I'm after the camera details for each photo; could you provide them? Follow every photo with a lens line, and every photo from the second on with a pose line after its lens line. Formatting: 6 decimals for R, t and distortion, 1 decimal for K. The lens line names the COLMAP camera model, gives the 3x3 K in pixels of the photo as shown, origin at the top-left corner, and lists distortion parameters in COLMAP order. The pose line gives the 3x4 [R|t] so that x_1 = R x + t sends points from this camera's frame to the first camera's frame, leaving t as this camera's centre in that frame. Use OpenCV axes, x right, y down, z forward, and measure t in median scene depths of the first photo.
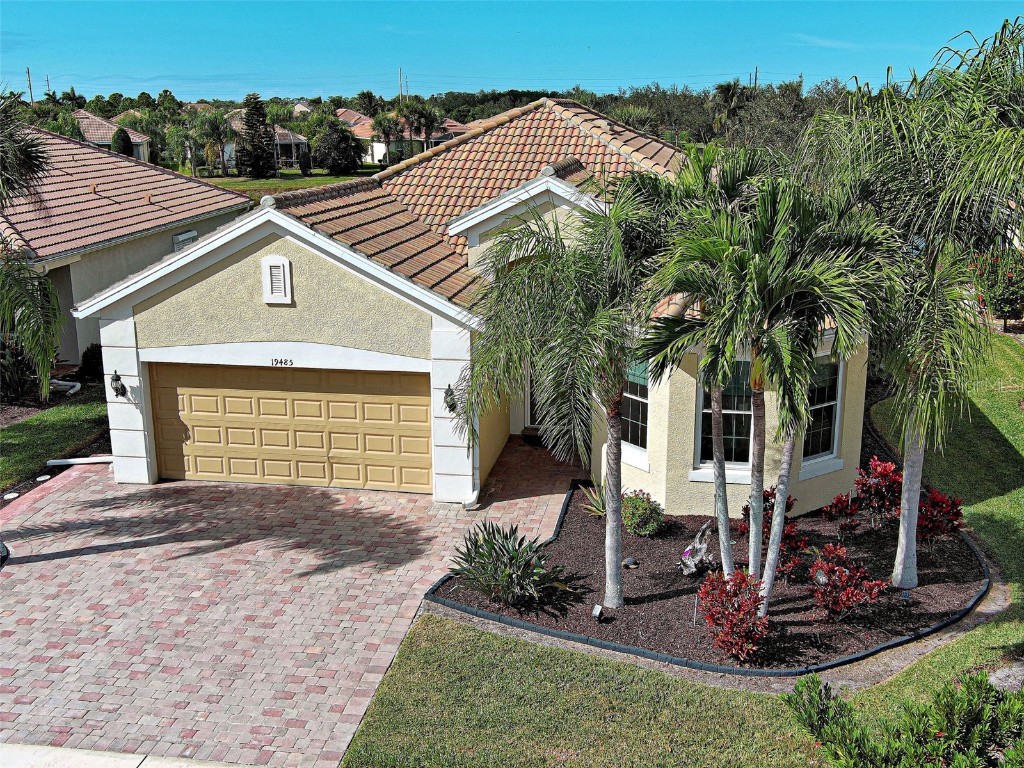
lens RADIAL K [[1182.5, 0, 569.4], [0, 1182.5, 384.6], [0, 0, 1]] dist [0.029209, -0.053816]
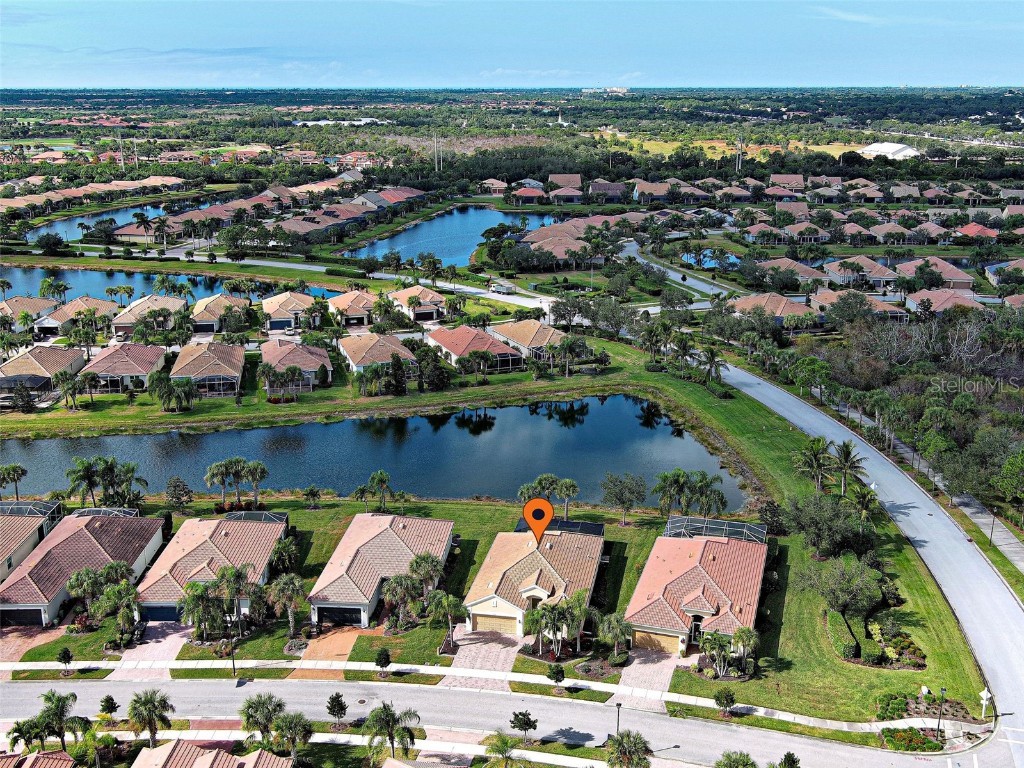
lens RADIAL K [[1182.5, 0, 569.4], [0, 1182.5, 384.6], [0, 0, 1]] dist [0.029209, -0.053816]
pose [[0.999850, 0.009945, -0.014196, 0.273167], [-0.009652, 0.999743, 0.020531, -1.518593], [0.014396, -0.020391, 0.999688, -5.877546]]
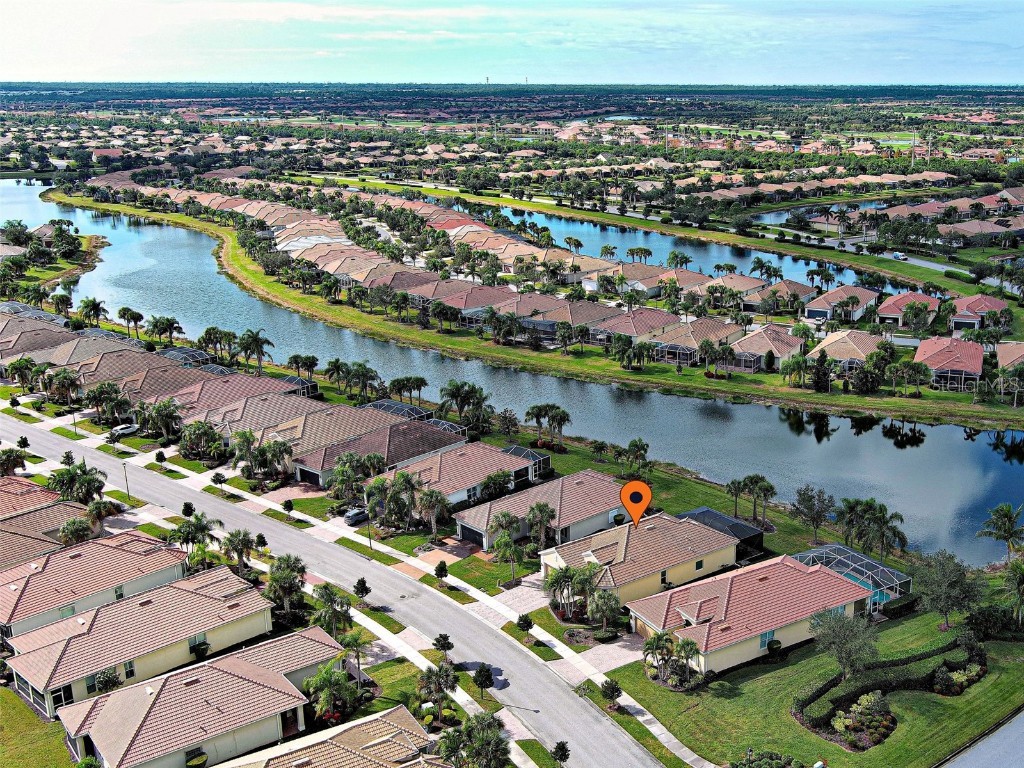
lens RADIAL K [[1182.5, 0, 569.4], [0, 1182.5, 384.6], [0, 0, 1]] dist [0.029209, -0.053816]
pose [[0.732401, 0.179643, -0.656747, 4.619581], [-0.162711, 0.982797, 0.087376, -1.871410], [0.661146, 0.042866, 0.749032, -4.679634]]
